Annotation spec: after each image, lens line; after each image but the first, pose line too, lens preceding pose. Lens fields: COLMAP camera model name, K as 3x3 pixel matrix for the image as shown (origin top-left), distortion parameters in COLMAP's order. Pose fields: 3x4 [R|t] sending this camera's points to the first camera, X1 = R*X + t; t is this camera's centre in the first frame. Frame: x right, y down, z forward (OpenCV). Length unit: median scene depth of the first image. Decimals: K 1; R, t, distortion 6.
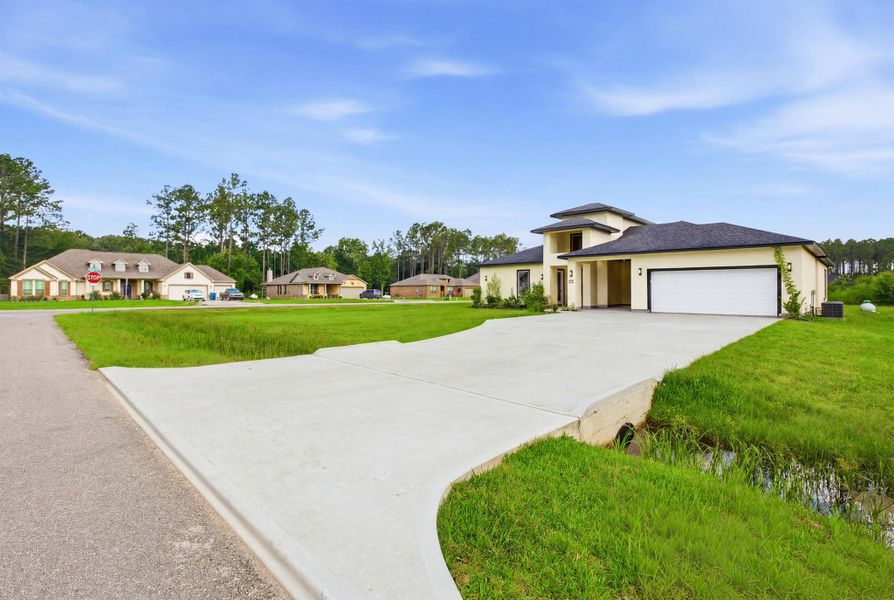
lens RADIAL K [[417.6, 0, 464.6], [0, 417.6, 293.6], [0, 0, 1]] dist [-0.029100, 0.004945]
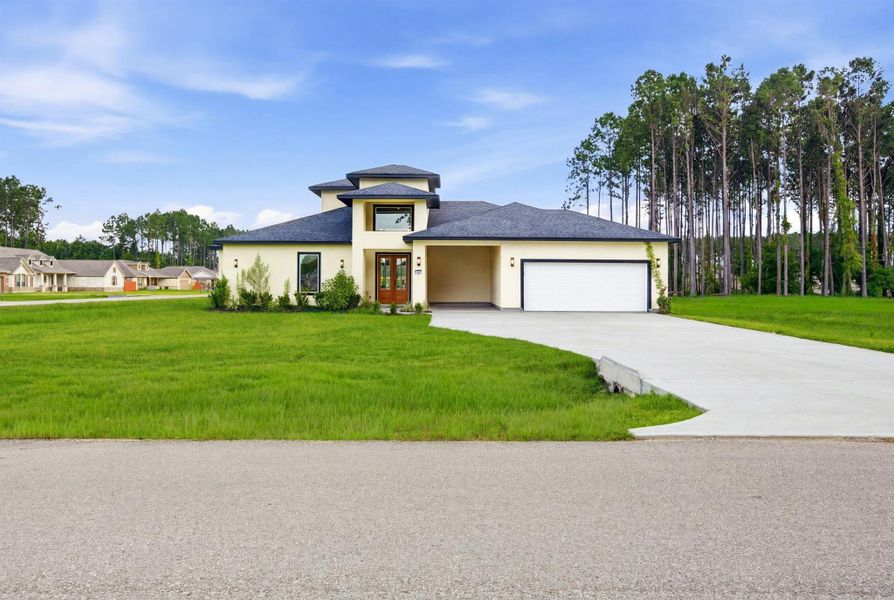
lens RADIAL K [[625.7, 0, 450.9], [0, 625.7, 284.1], [0, 0, 1]] dist [-0.006286, 0.007156]
pose [[0.725843, 0.001047, 0.687859, -0.464297], [-0.000588, 0.999999, -0.000901, -0.007300], [-0.687860, 0.000249, 0.725843, 0.165571]]
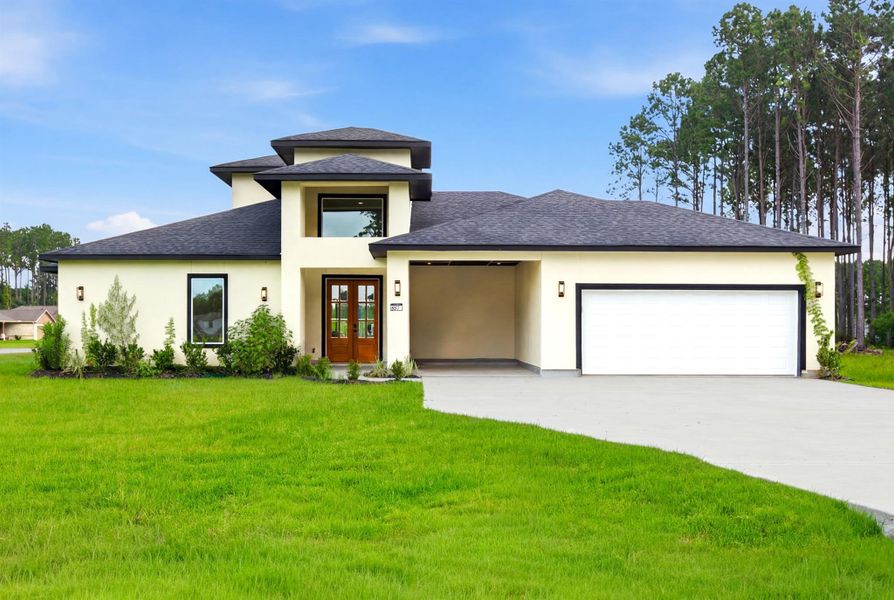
lens RADIAL K [[887.3, 0, 436.7], [0, 887.3, 337.2], [0, 0, 1]] dist [0.010743, 0.000000]
pose [[0.723303, -0.005552, 0.690509, -0.332363], [0.002474, 0.999982, 0.005448, -0.003939], [-0.690526, -0.002233, 0.723304, 0.334500]]
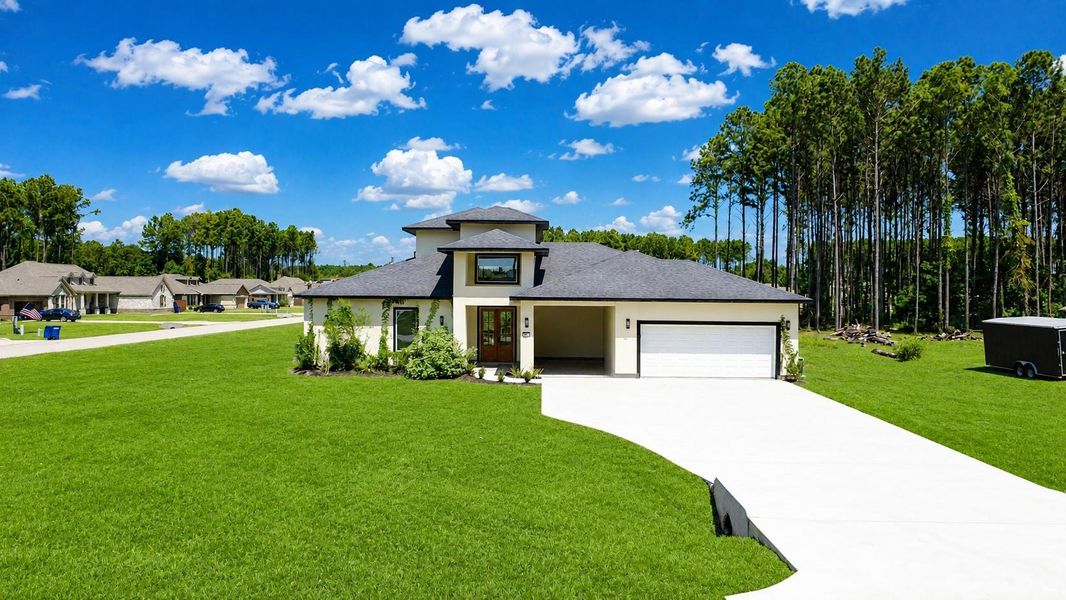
lens RADIAL K [[752.5, 0, 536.0], [0, 752.5, 298.3], [0, 0, 1]] dist [-0.009337, -0.010479]
pose [[0.740200, 0.000421, 0.672386, -0.560324], [-0.004382, 0.999982, 0.004197, -0.093764], [-0.672372, -0.006053, 0.740188, 0.086998]]
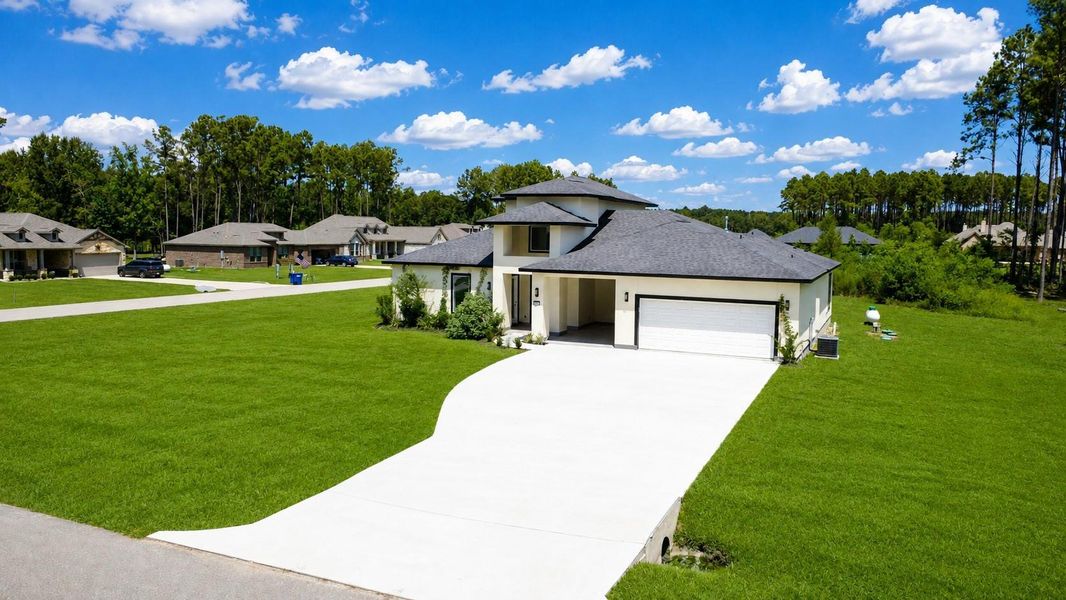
lens RADIAL K [[752.5, 0, 539.2], [0, 752.5, 295.2], [0, 0, 1]] dist [-0.009337, -0.010479]
pose [[0.945137, -0.013878, 0.326378, -0.174456], [-0.012362, 0.996862, 0.078187, -0.148078], [-0.326439, -0.077932, 0.942000, -0.250777]]
